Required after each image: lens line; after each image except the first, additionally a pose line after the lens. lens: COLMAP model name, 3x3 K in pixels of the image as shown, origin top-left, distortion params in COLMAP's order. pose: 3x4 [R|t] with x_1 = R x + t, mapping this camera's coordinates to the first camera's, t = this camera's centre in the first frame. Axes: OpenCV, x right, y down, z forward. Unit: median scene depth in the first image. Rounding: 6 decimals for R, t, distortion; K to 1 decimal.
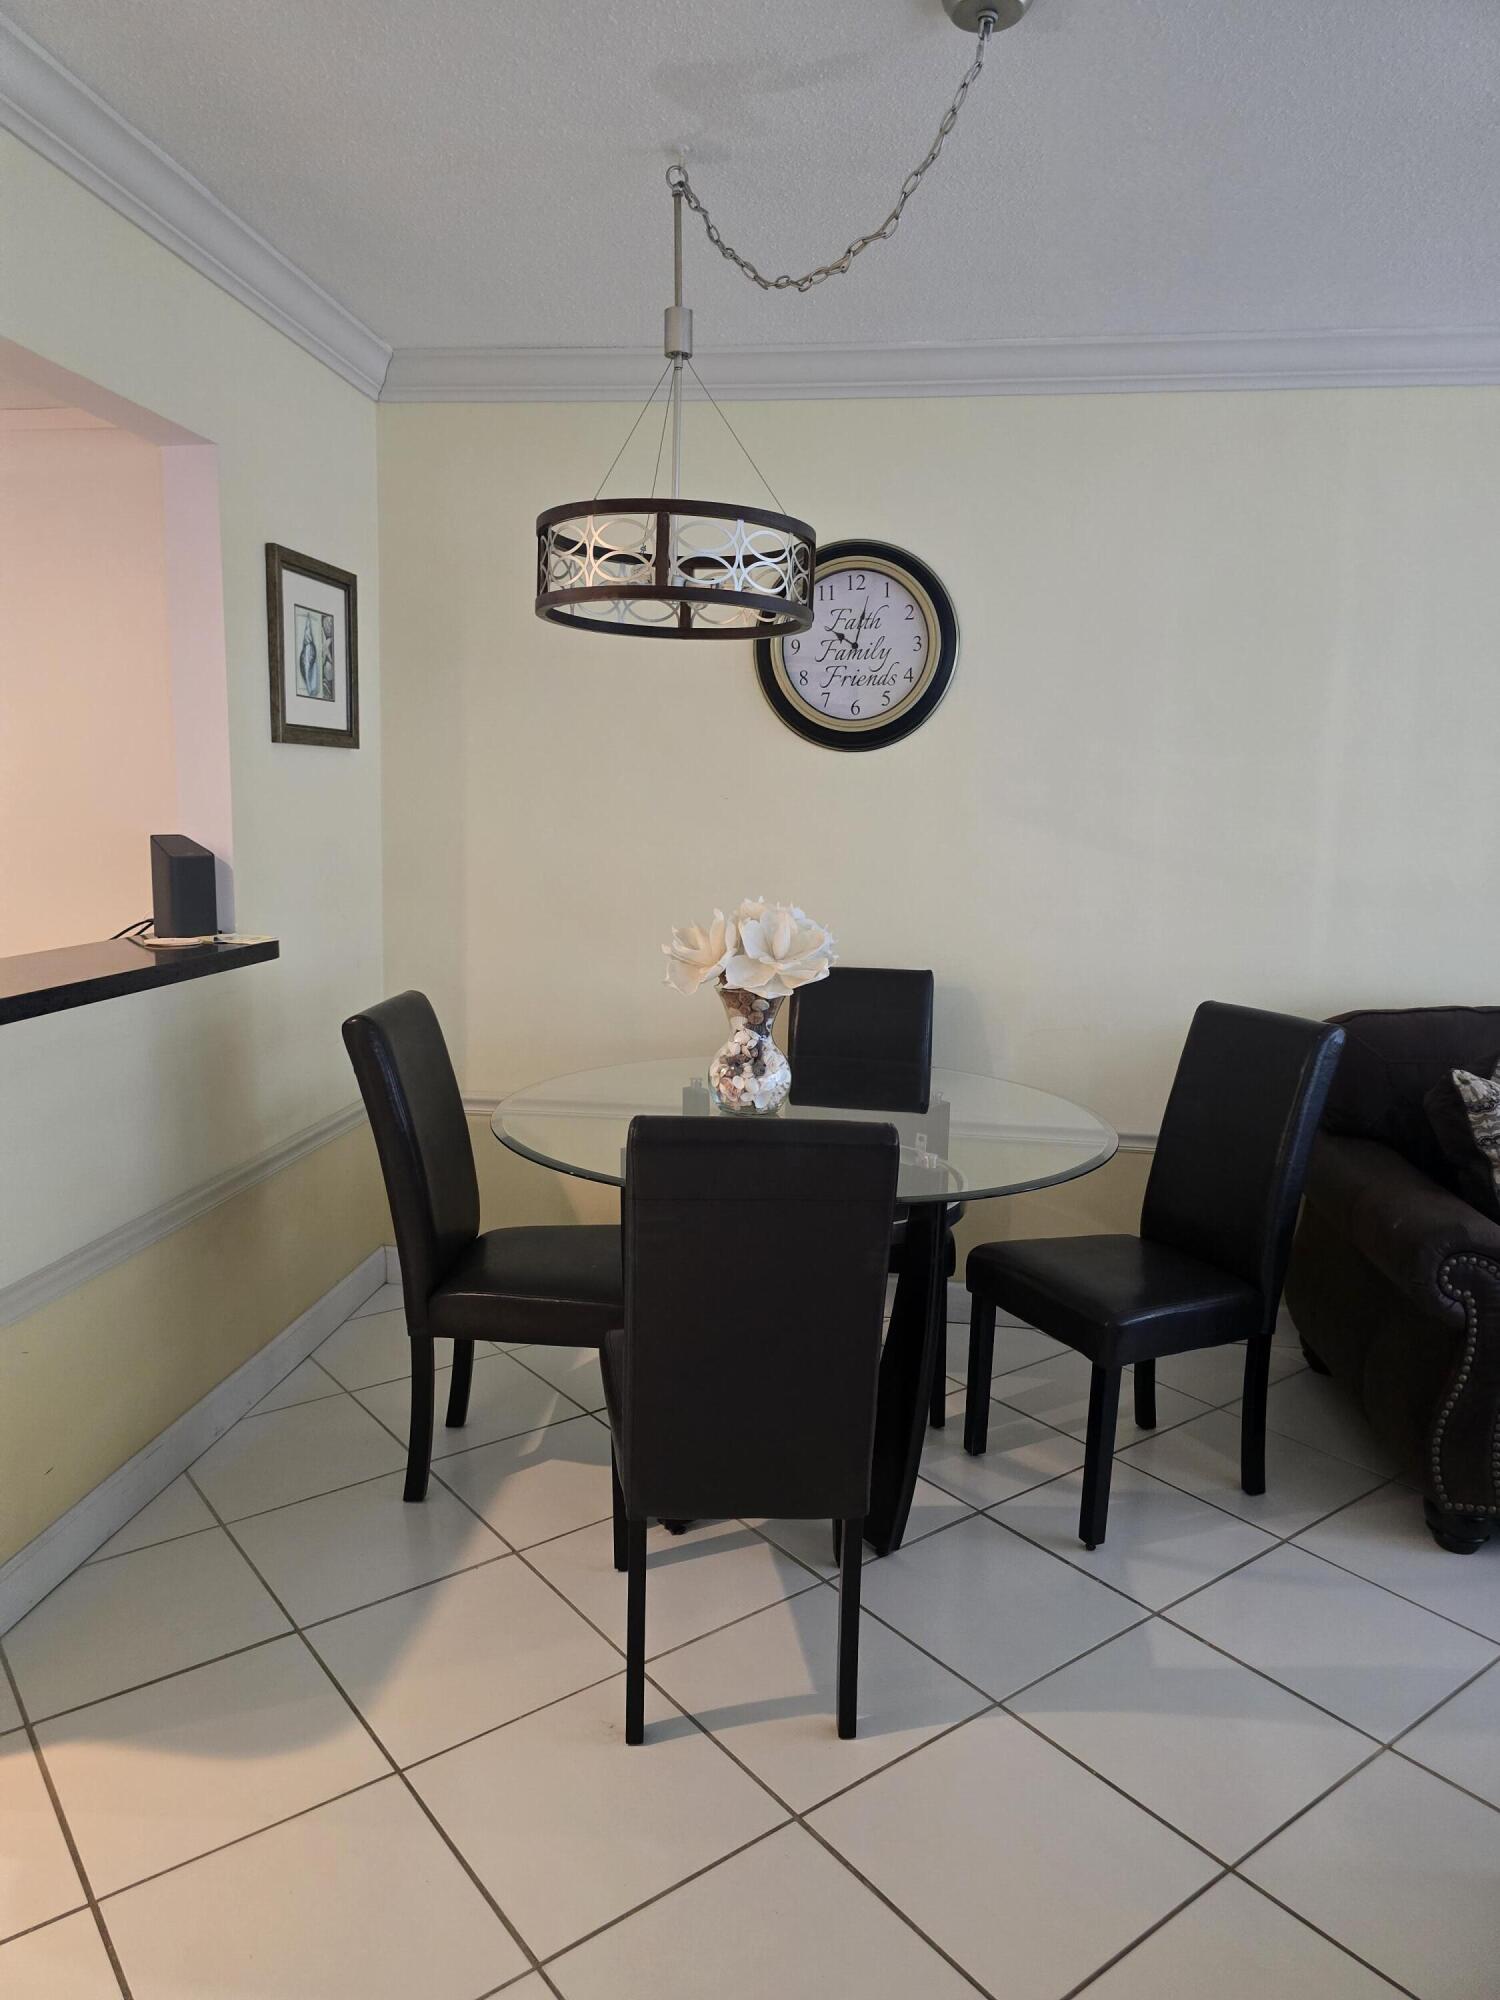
lens RADIAL K [[1350.0, 0, 740.0], [0, 1350.0, 1002.9], [0, 0, 1]] dist [0.064576, -0.060838]
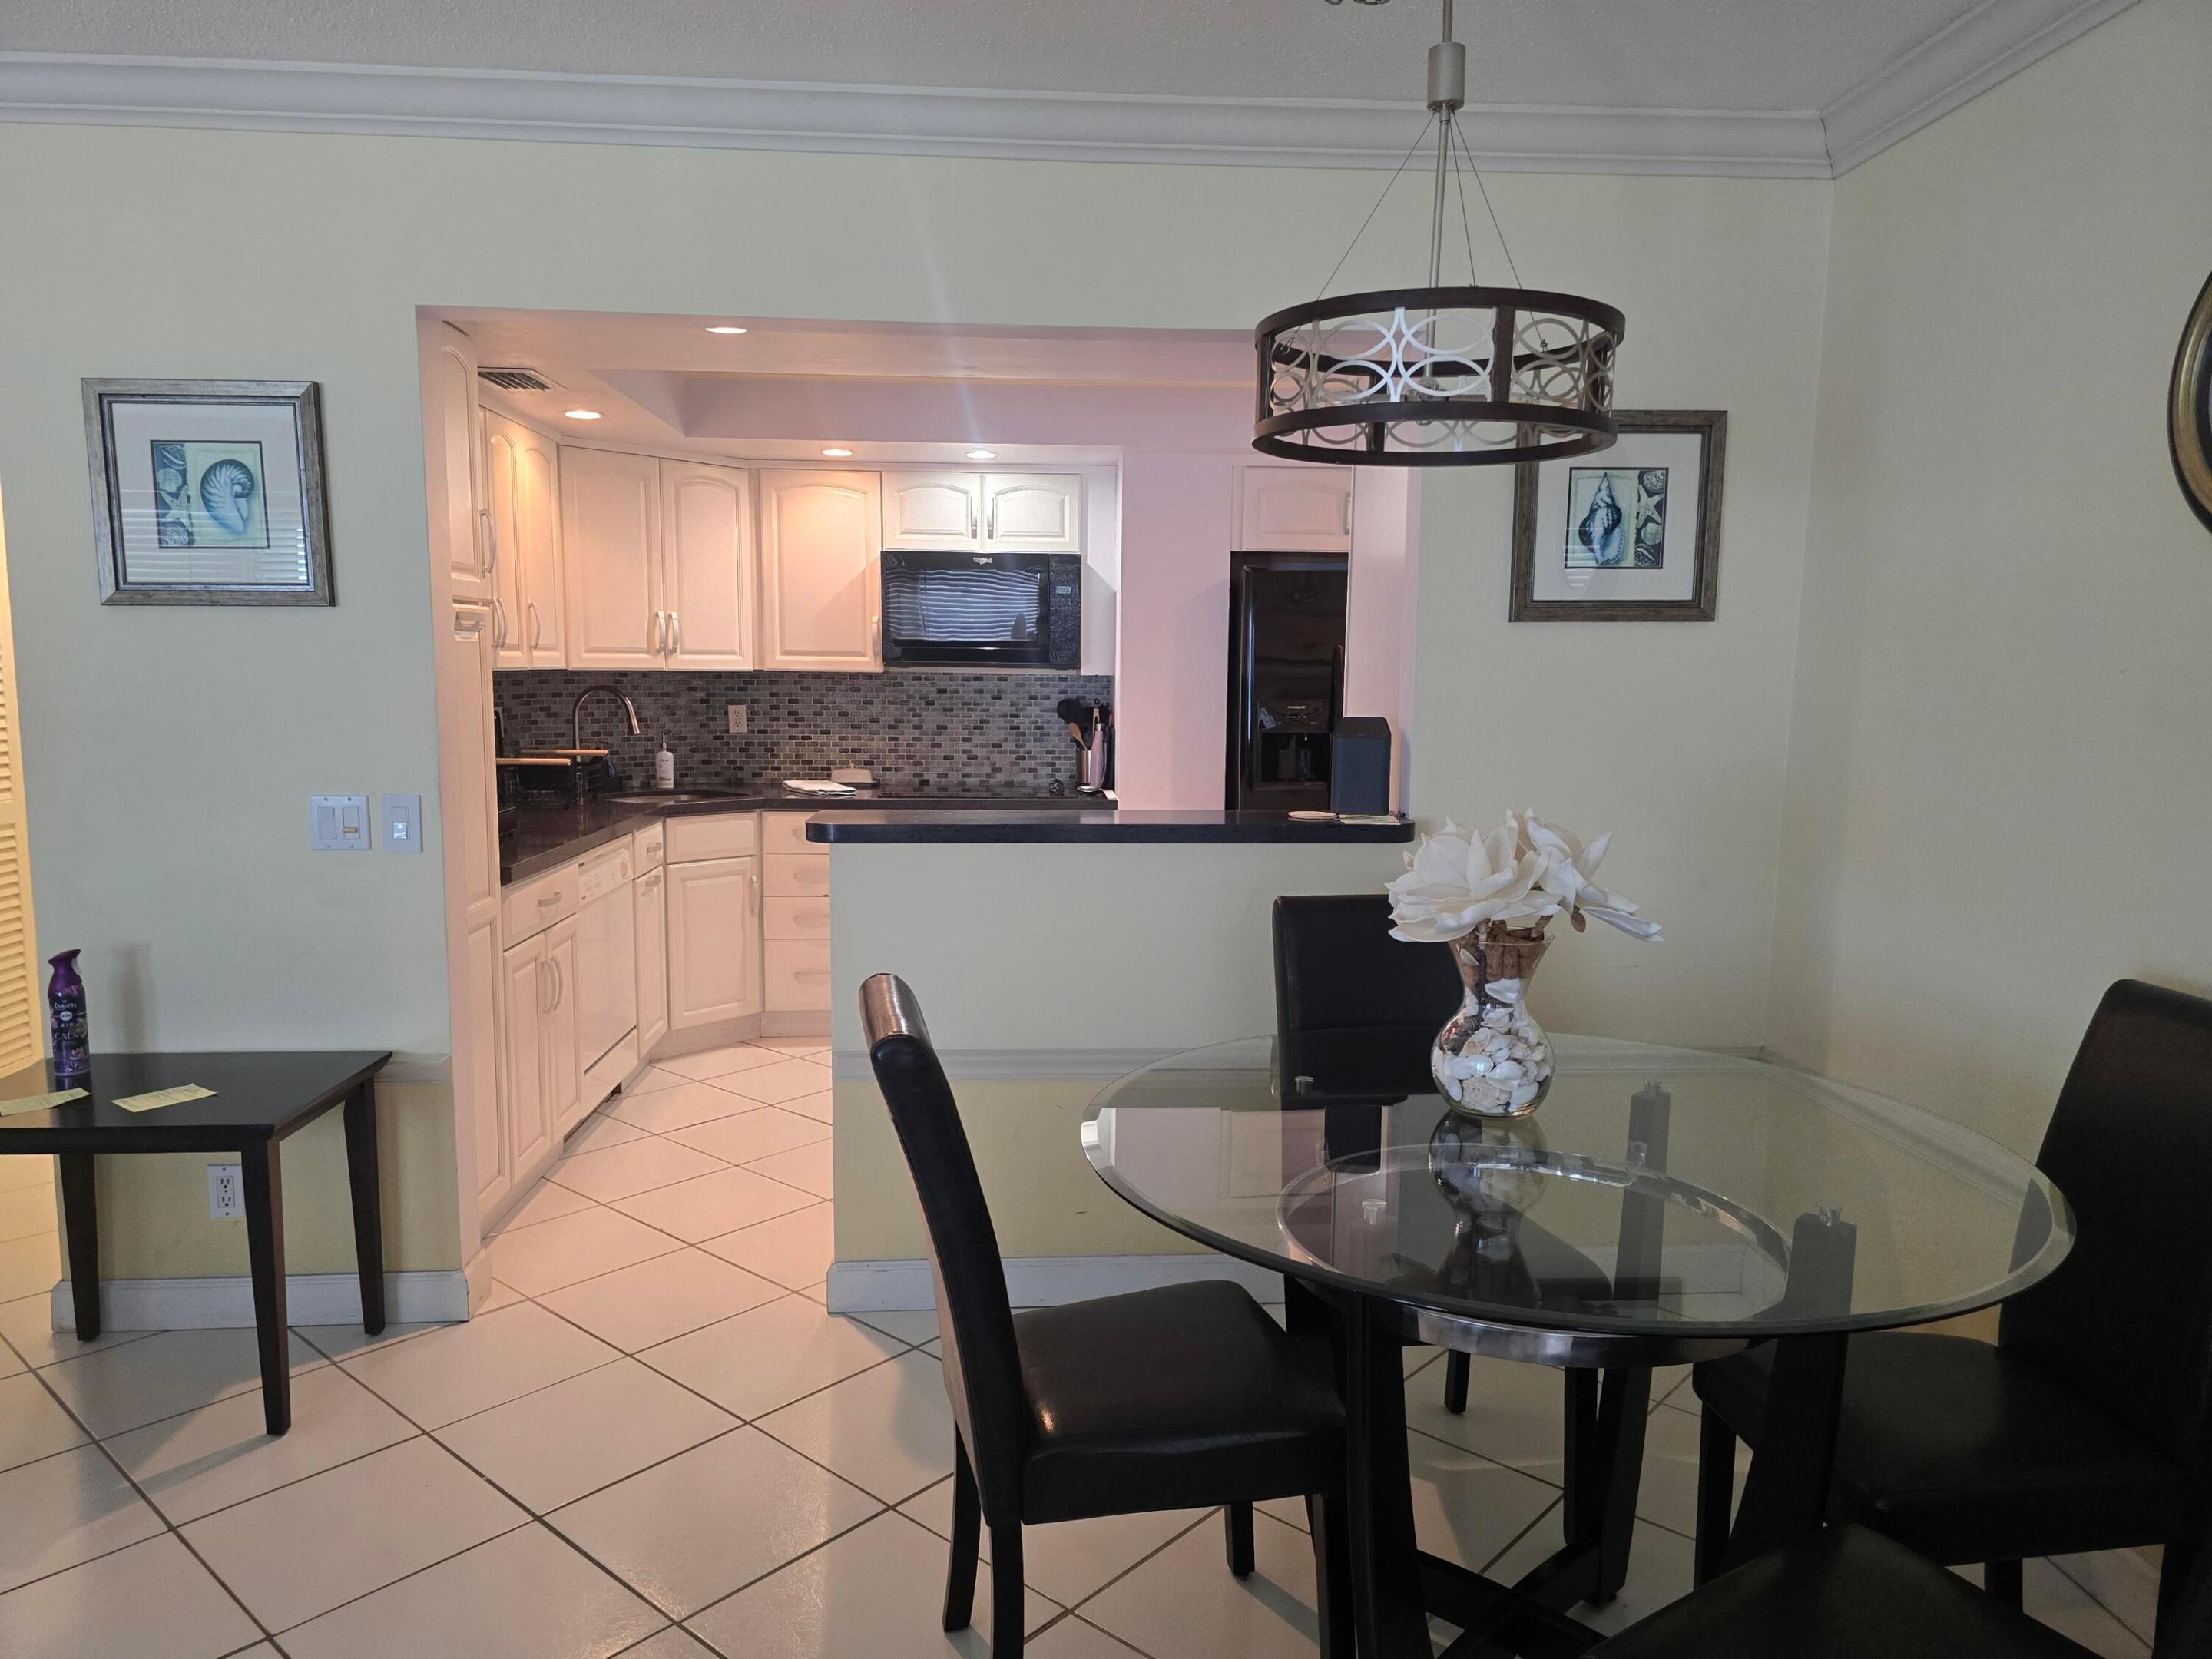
lens RADIAL K [[1493.1, 0, 1125.9], [0, 1493.1, 849.5], [0, 0, 1]] dist [0.064576, -0.060838]
pose [[0.209508, 0.098964, -0.972786, 0.552864], [-0.146758, 0.986778, 0.068780, -0.061880], [0.966731, 0.128354, 0.221261, 0.478950]]
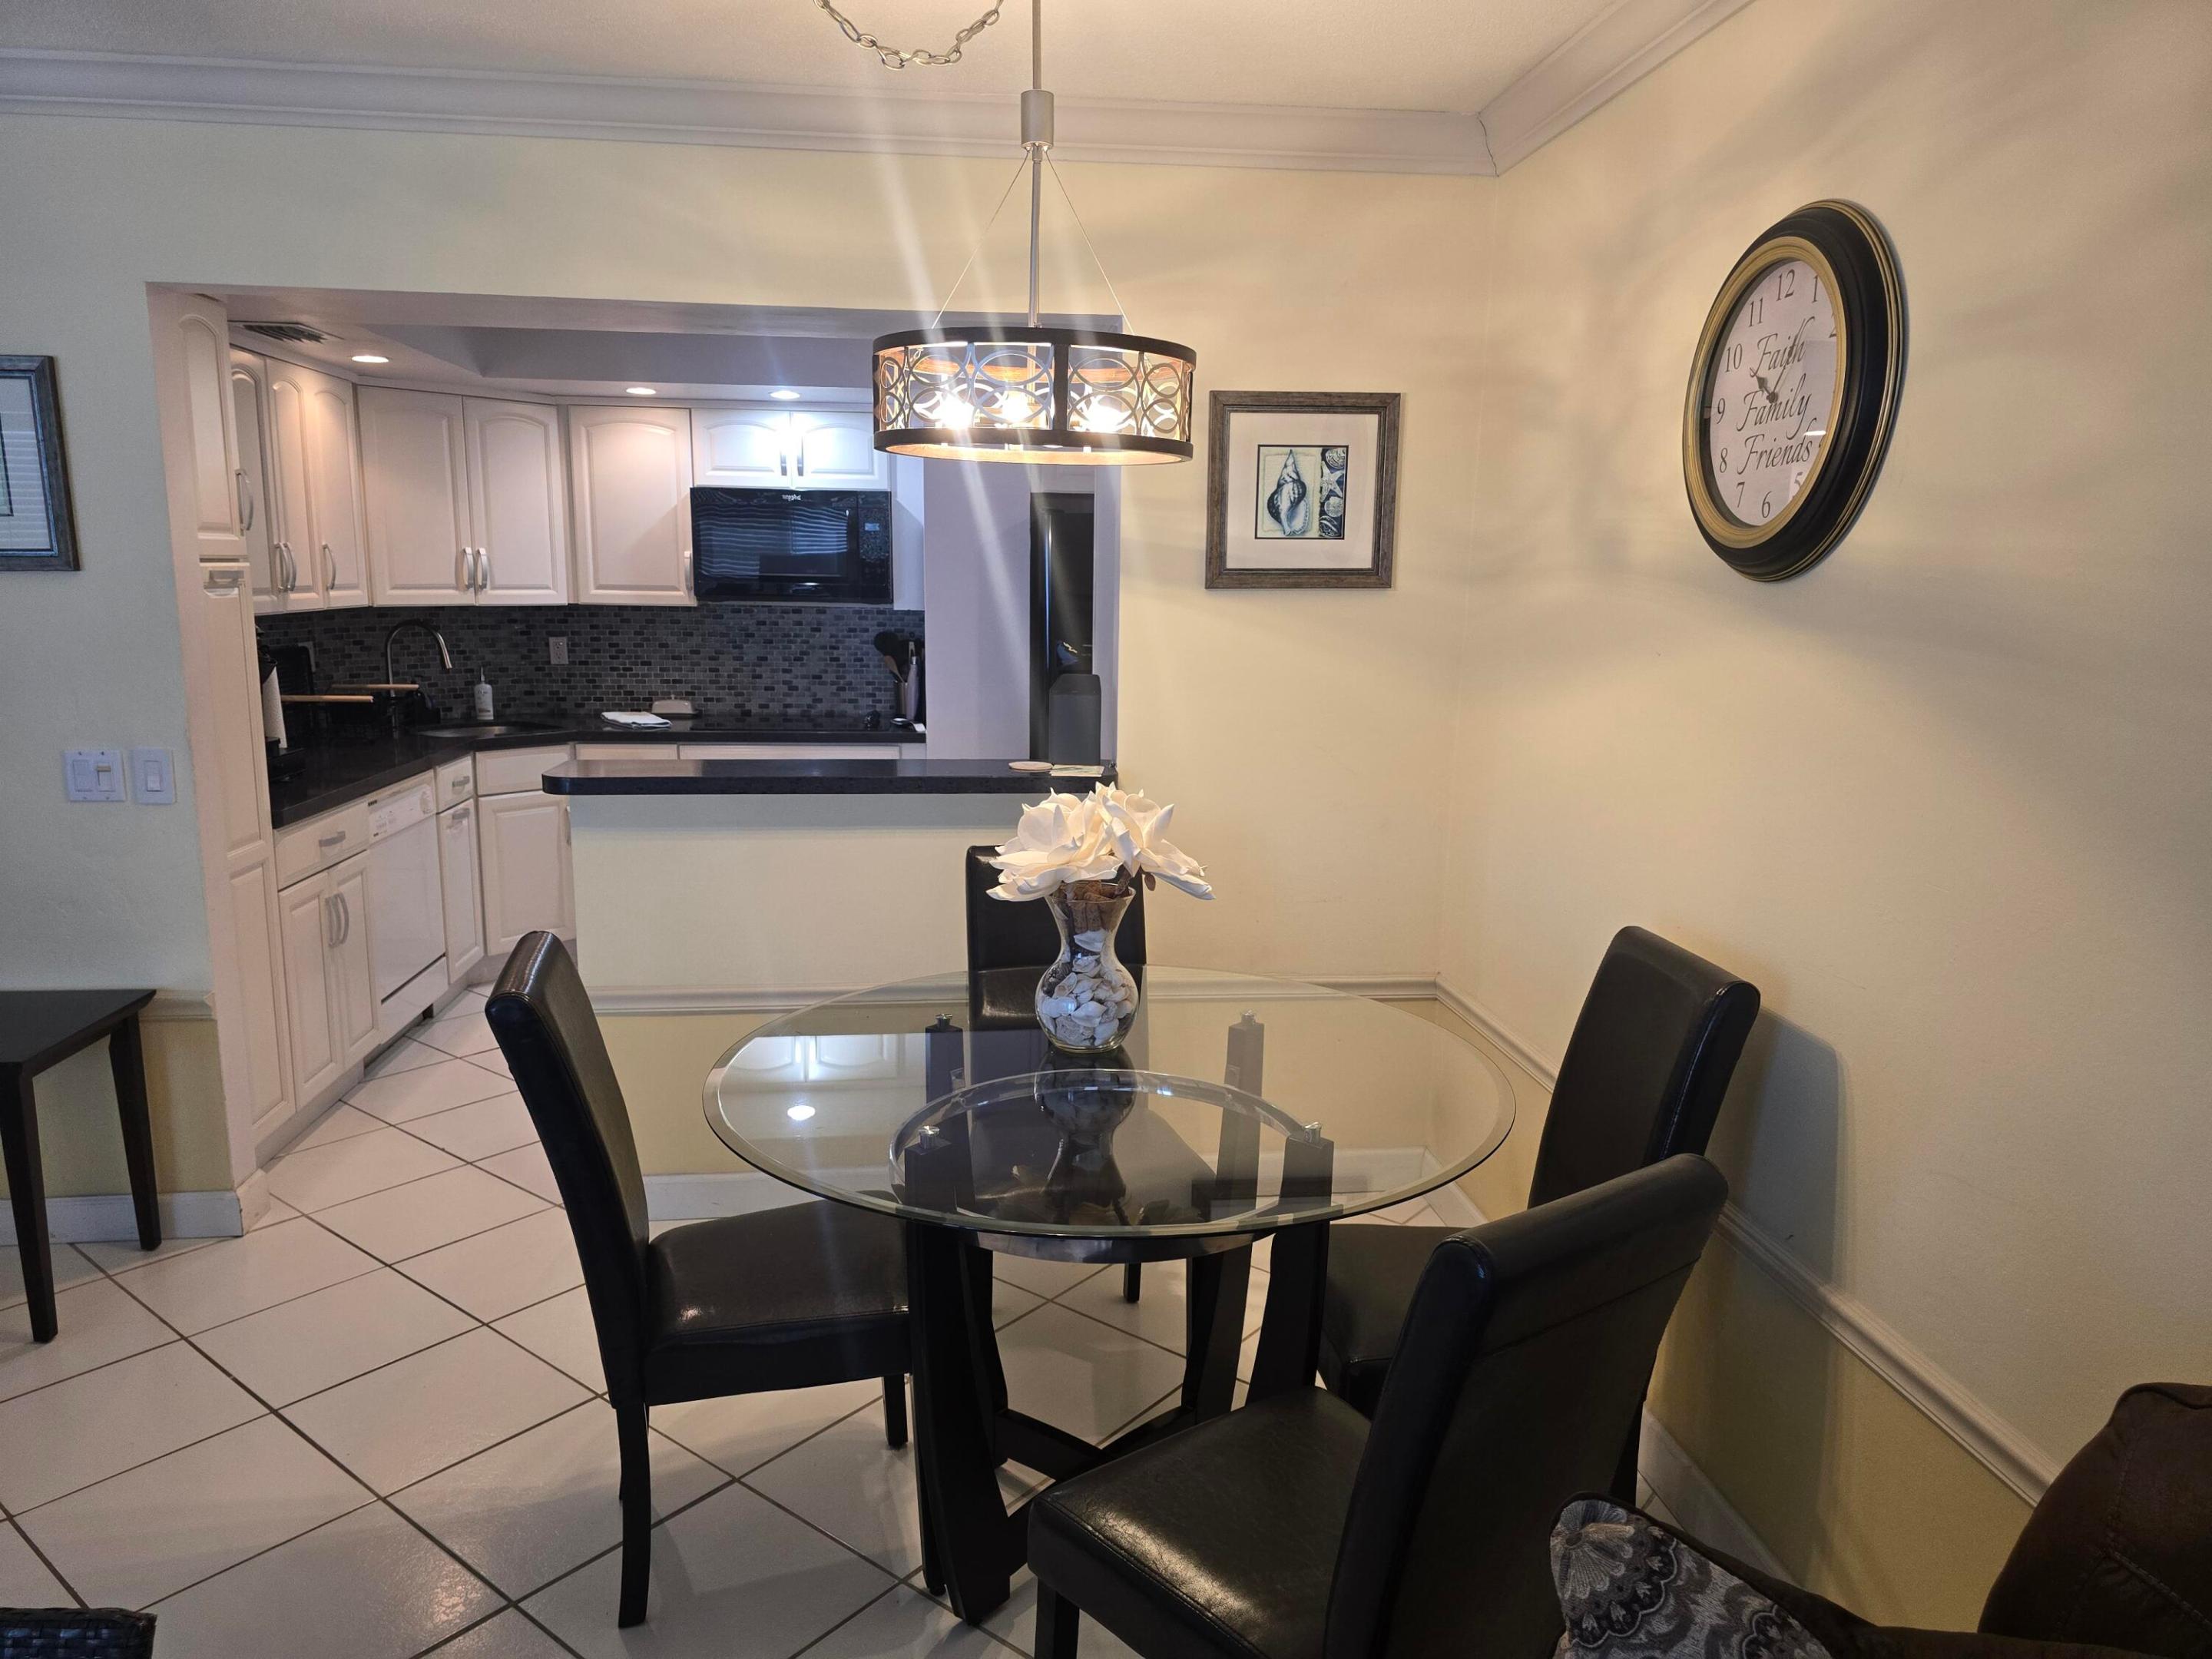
lens RADIAL K [[1493.1, 0, 1106.0], [0, 1493.1, 840.8], [0, 0, 1]] dist [0.064576, -0.060838]
pose [[0.249941, 0.153159, -0.956071, 0.655401], [-0.147954, 0.981856, 0.118611, -0.113511], [0.956890, 0.111809, 0.268066, 0.580391]]
